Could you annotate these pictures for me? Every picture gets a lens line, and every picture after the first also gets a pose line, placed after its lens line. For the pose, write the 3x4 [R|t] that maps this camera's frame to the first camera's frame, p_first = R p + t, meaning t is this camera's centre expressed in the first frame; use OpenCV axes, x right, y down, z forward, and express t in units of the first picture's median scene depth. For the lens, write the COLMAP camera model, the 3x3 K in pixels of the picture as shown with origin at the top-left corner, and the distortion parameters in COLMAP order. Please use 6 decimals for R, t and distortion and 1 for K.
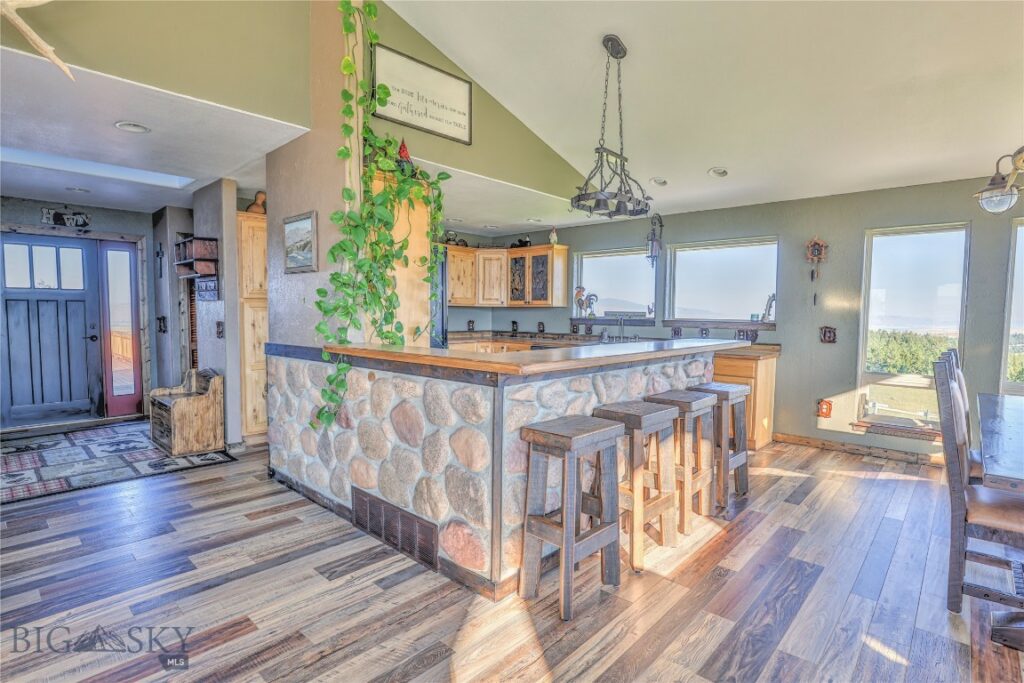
lens RADIAL K [[513.9, 0, 510.2], [0, 513.9, 345.3], [0, 0, 1]] dist [-0.036181, 0.005043]
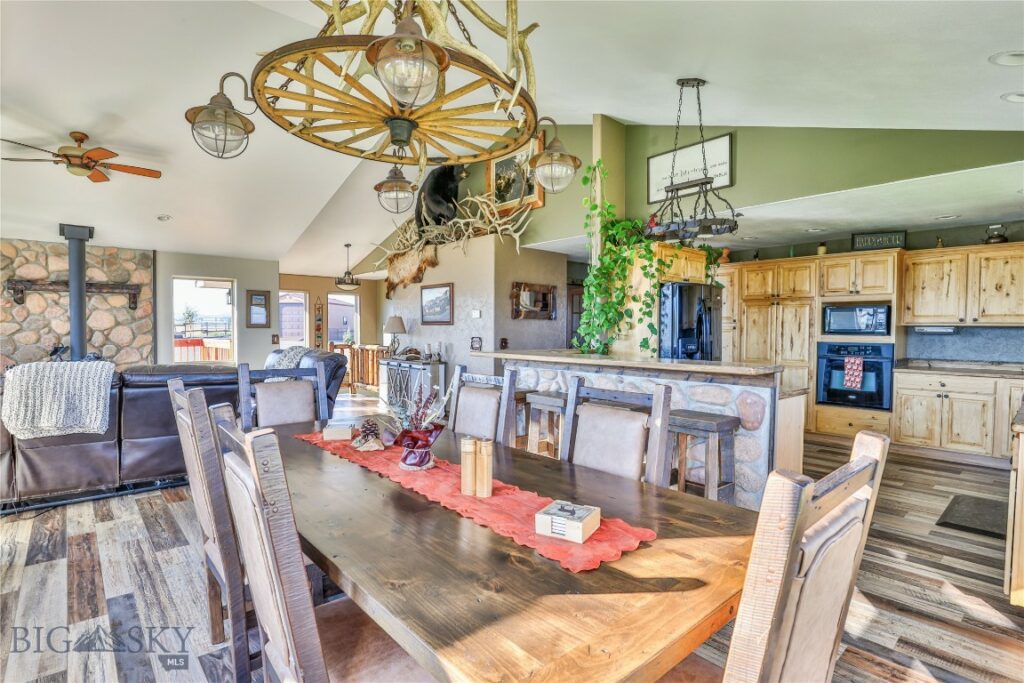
lens RADIAL K [[513.9, 0, 506.4], [0, 513.9, 344.4], [0, 0, 1]] dist [-0.036181, 0.005043]
pose [[-0.104632, 0.020360, -0.994303, 0.996924], [-0.070575, 0.997118, 0.027844, -0.032345], [0.992004, 0.073086, -0.102894, 0.578124]]
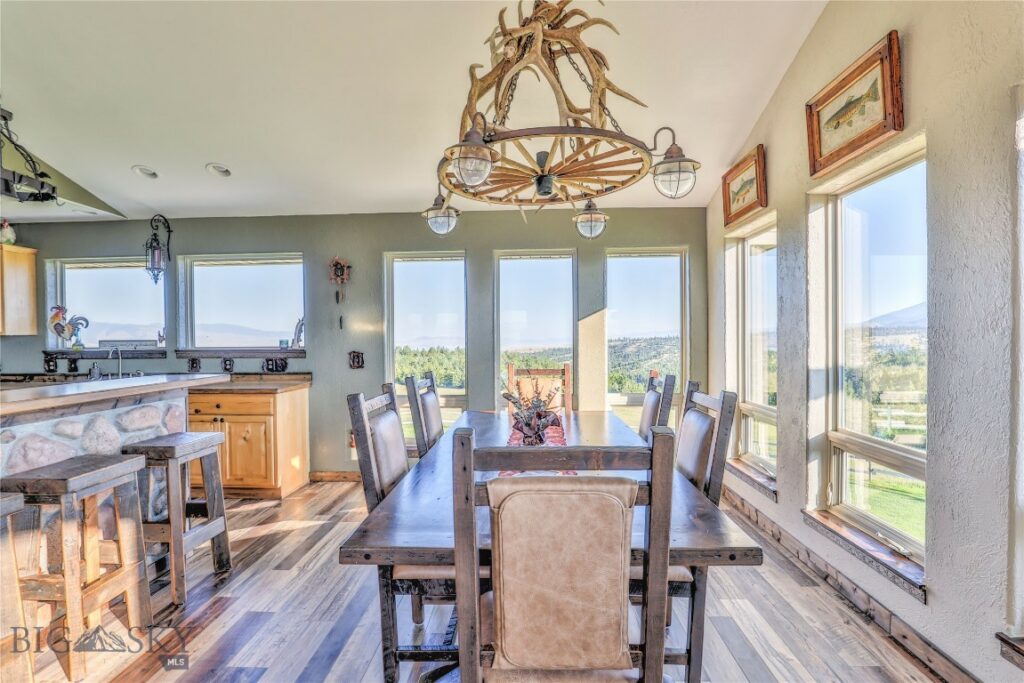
lens RADIAL K [[513.9, 0, 520.1], [0, 513.9, 345.1], [0, 0, 1]] dist [-0.036181, 0.005043]
pose [[0.754998, -0.027983, 0.655130, 0.239438], [0.059695, 0.997873, -0.026173, -0.005624], [-0.653005, 0.058868, 0.755063, 0.078342]]
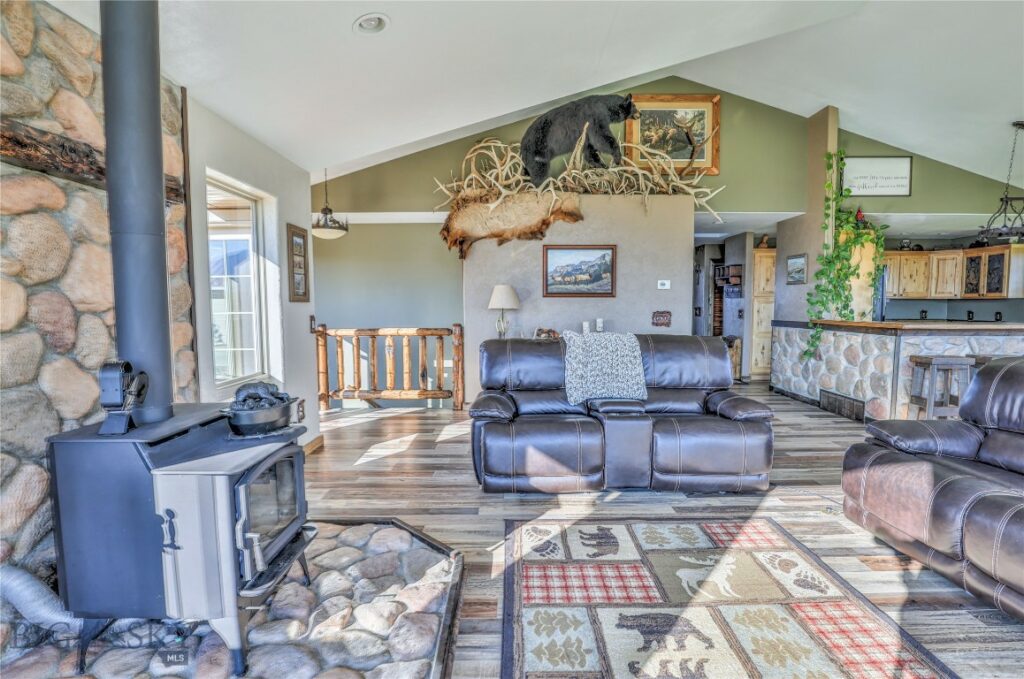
lens RADIAL K [[513.9, 0, 512.3], [0, 513.9, 344.4], [0, 0, 1]] dist [-0.036181, 0.005043]
pose [[0.682761, 0.047382, -0.729104, 0.206246], [-0.038550, 0.998841, 0.028812, 0.055997], [0.729624, 0.008435, 0.683796, -0.830543]]
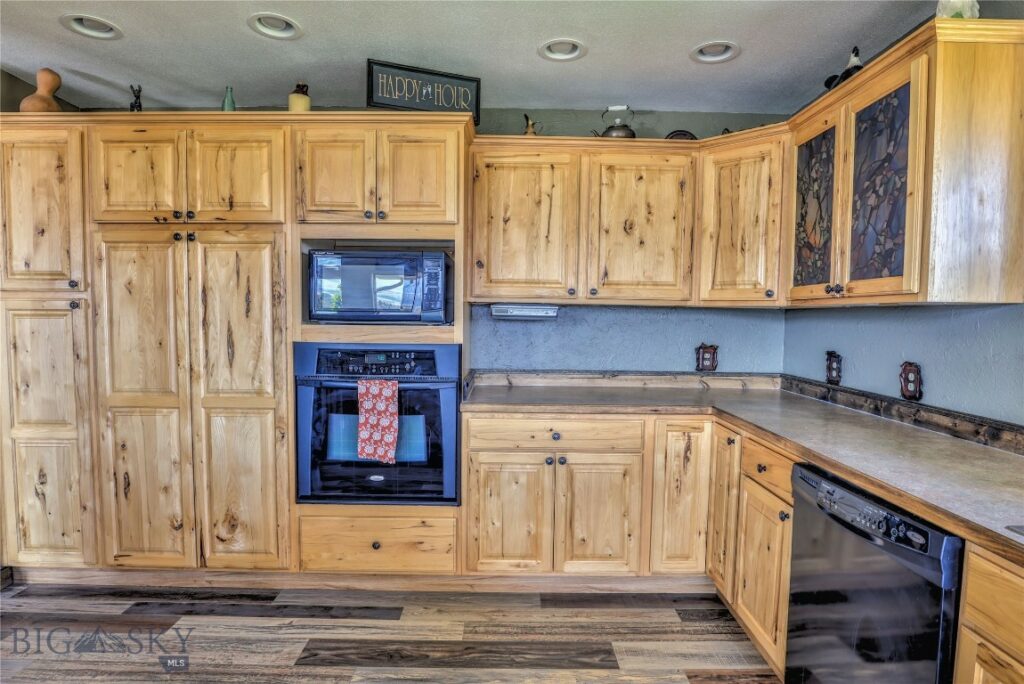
lens RADIAL K [[552.9, 0, 510.2], [0, 552.9, 347.4], [0, 0, 1]] dist [-0.031844, 0.002466]
pose [[0.681036, 0.042475, -0.731017, 0.192826], [-0.051870, 0.998607, 0.009699, -0.068662], [0.730411, 0.031312, 0.682290, 1.004274]]
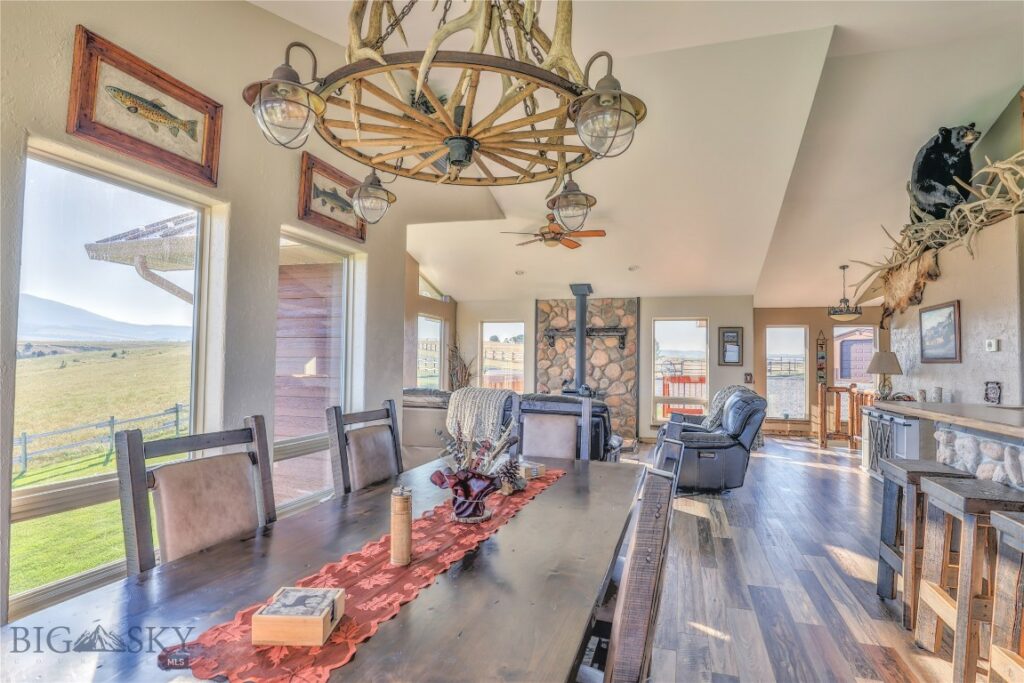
lens RADIAL K [[513.9, 0, 507.4], [0, 513.9, 348.8], [0, 0, 1]] dist [-0.036181, 0.005043]
pose [[-0.911289, -0.035874, -0.410201, 0.715799], [-0.051079, 0.998352, 0.026163, -0.043886], [0.408586, 0.044795, -0.911620, 0.806633]]
